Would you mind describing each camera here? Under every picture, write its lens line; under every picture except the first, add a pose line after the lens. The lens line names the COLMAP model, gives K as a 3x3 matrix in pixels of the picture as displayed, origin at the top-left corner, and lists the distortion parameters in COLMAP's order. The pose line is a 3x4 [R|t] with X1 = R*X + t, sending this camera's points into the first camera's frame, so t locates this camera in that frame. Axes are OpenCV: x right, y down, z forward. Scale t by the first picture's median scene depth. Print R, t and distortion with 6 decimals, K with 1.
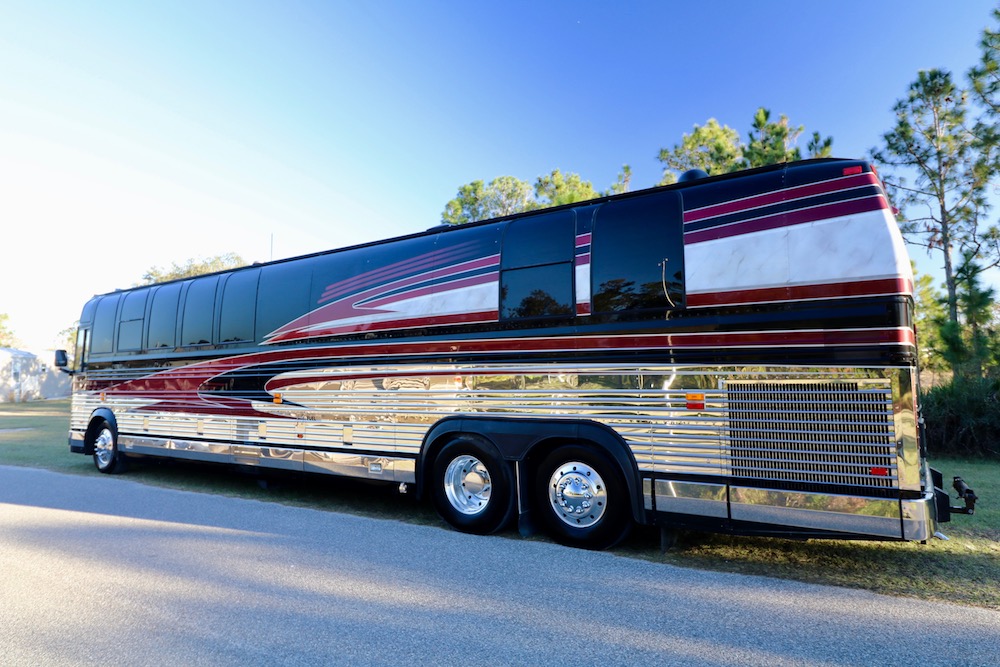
lens RADIAL K [[624.6, 0, 501.2], [0, 624.6, 330.2], [0, 0, 1]] dist [-0.006907, -0.003342]
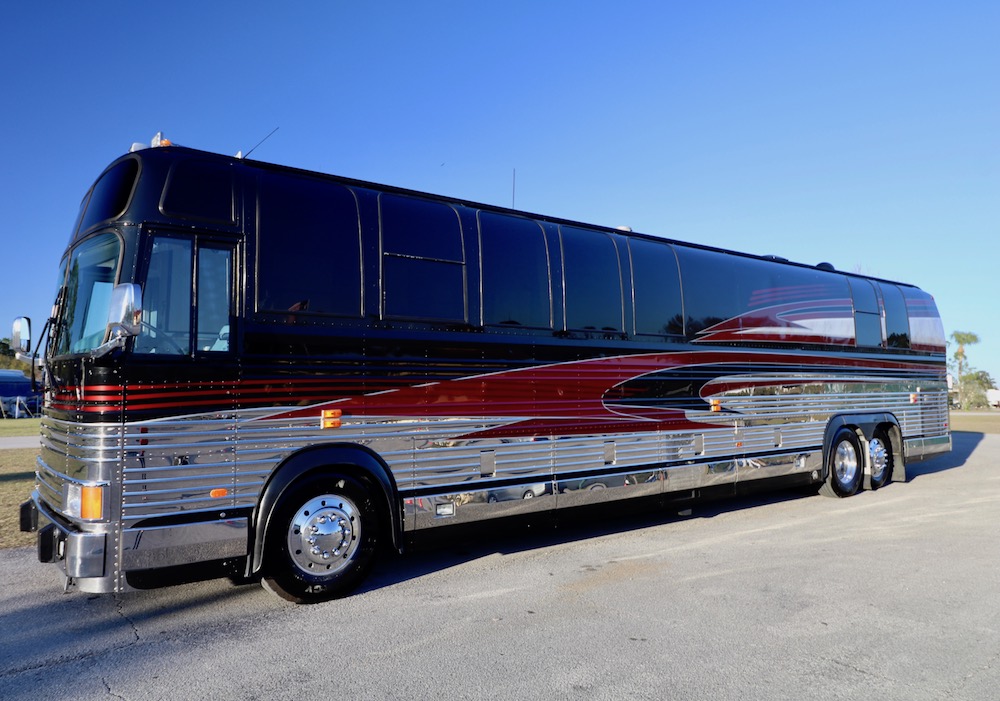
lens RADIAL K [[766.2, 0, 499.1], [0, 766.2, 347.7], [0, 0, 1]] dist [-0.001252, 0.000661]
pose [[0.276199, 0.065586, 0.958860, -1.757743], [-0.071133, 0.996328, -0.047660, 0.119997], [-0.958465, -0.055043, 0.279850, 1.183021]]
